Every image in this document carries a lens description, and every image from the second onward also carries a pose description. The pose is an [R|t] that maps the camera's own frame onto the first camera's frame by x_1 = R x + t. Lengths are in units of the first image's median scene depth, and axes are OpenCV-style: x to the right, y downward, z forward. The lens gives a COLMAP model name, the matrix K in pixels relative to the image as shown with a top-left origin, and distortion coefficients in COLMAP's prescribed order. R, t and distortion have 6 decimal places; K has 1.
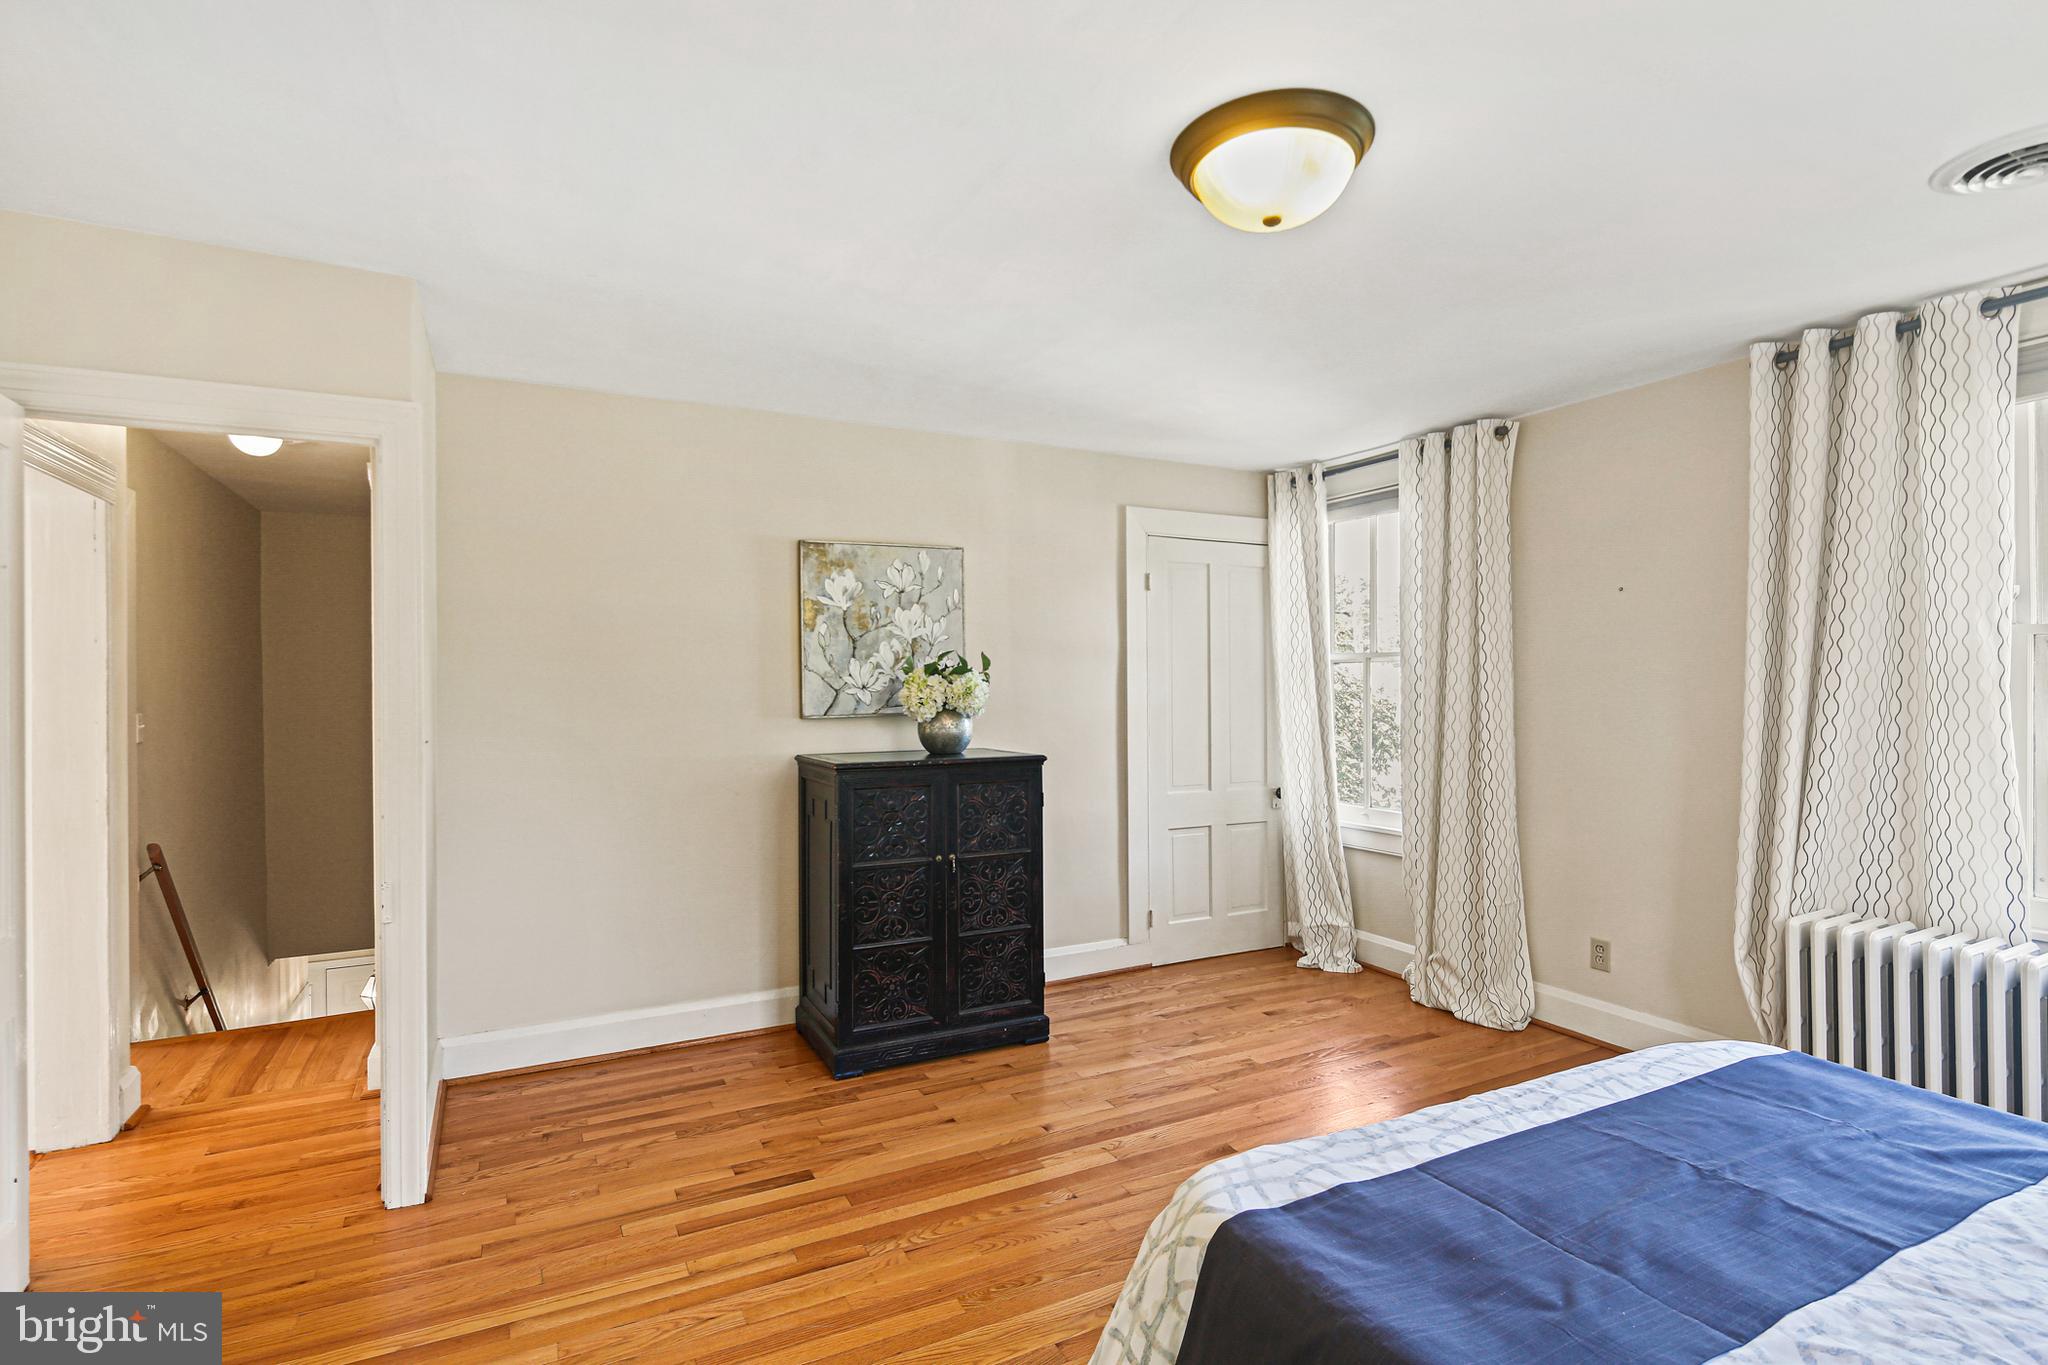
lens RADIAL K [[1002.7, 0, 1024.0], [0, 1002.7, 682.5], [0, 0, 1]] dist [-0.001423, -0.001833]
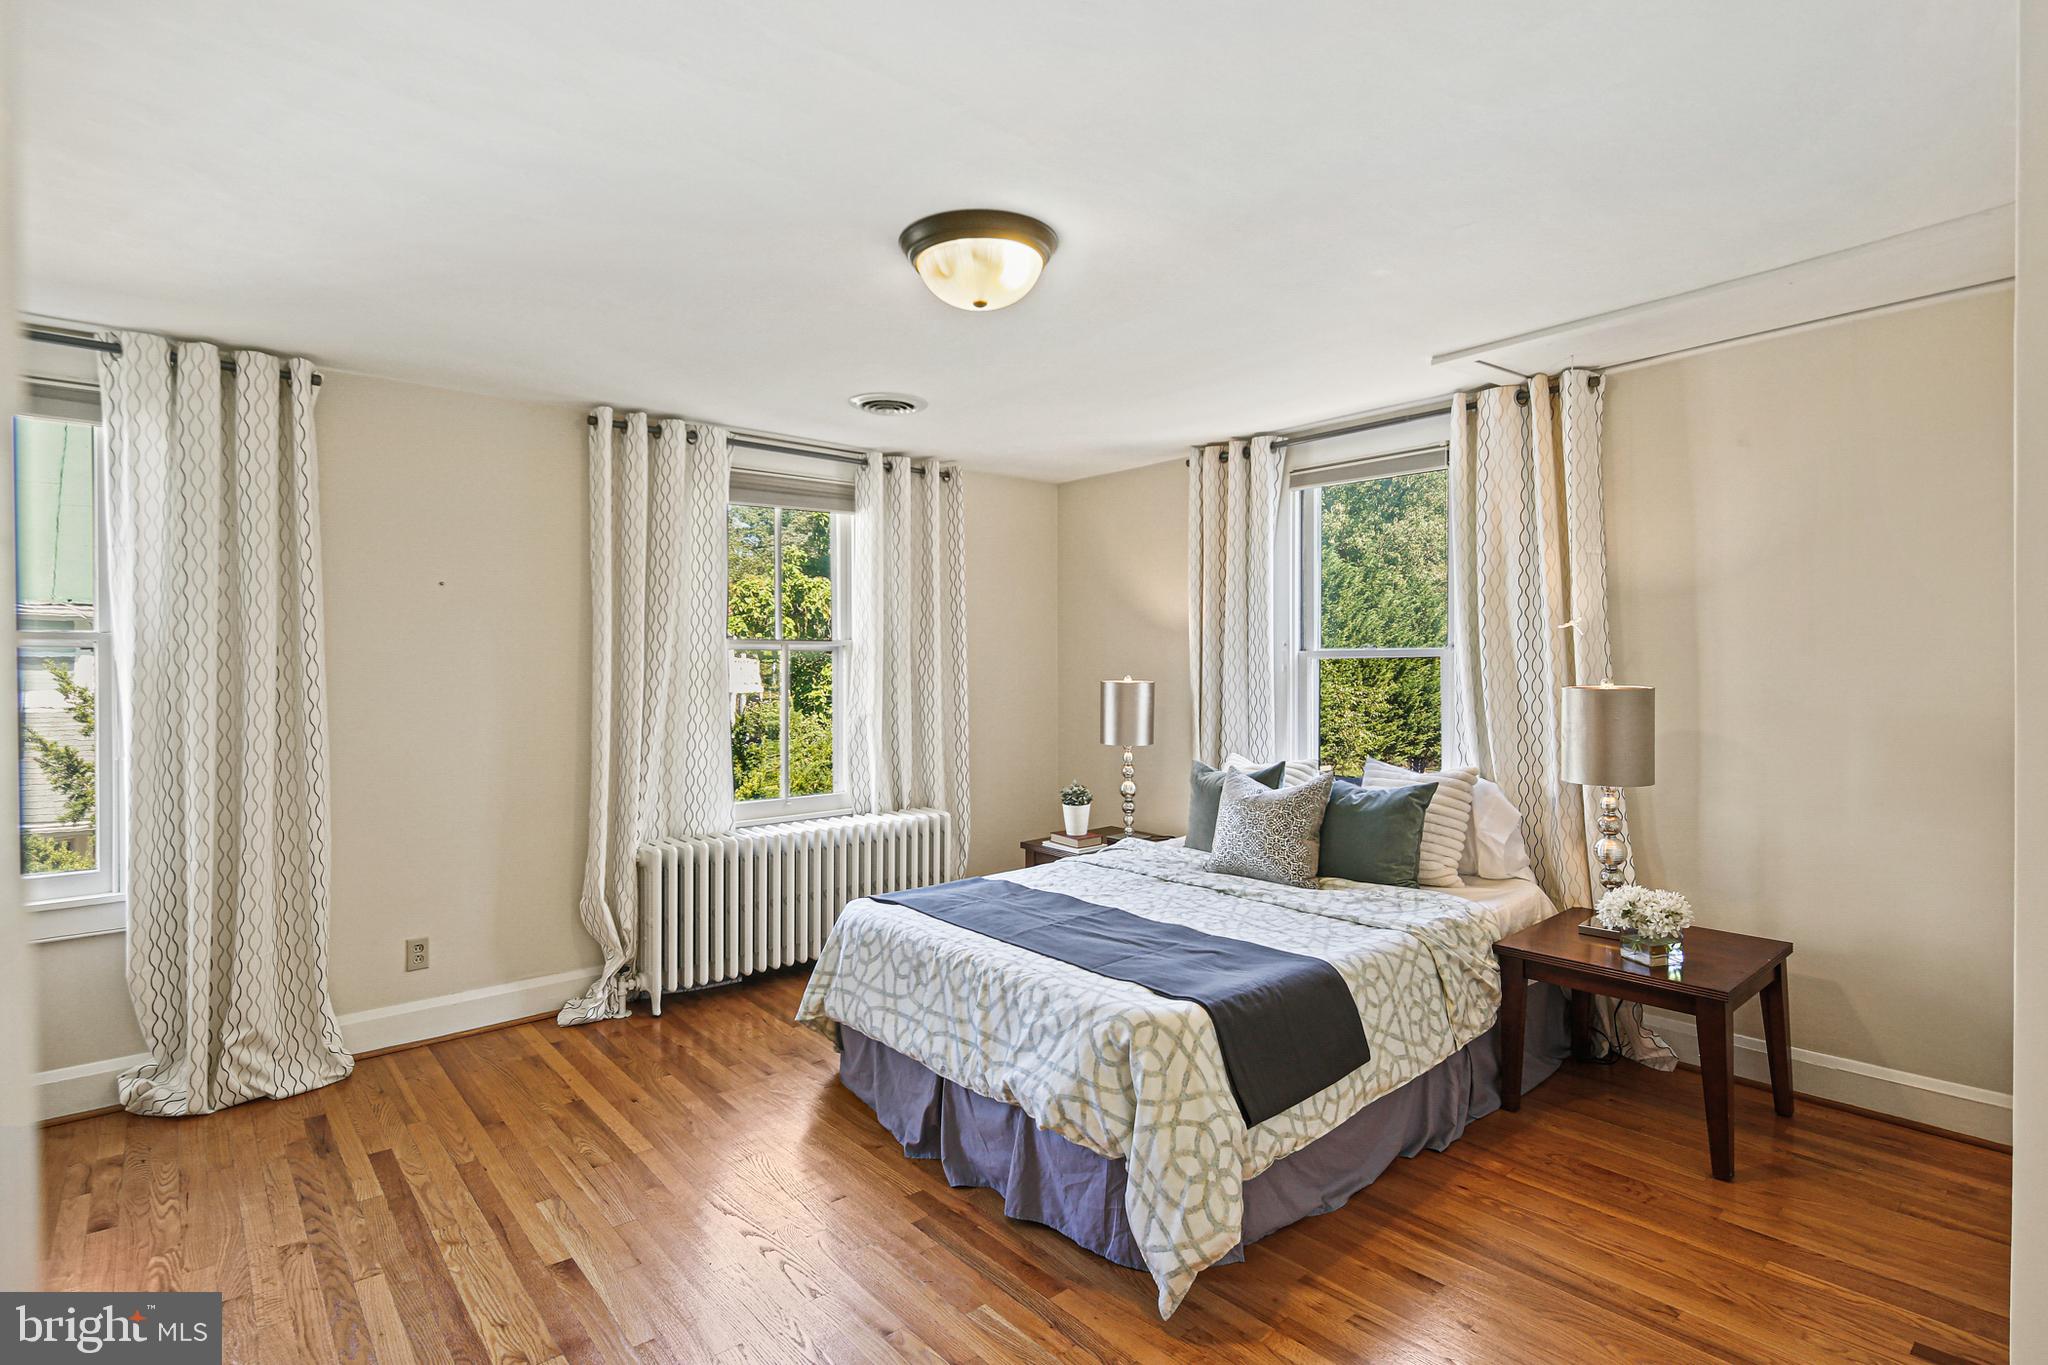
lens RADIAL K [[1002.7, 0, 1024.0], [0, 1002.7, 682.5], [0, 0, 1]] dist [-0.001423, -0.001833]
pose [[-0.245445, -0.011726, 0.969340, -0.511453], [0.007060, 0.999879, 0.013883, -0.003502], [-0.969385, 0.010251, -0.245332, 0.654744]]
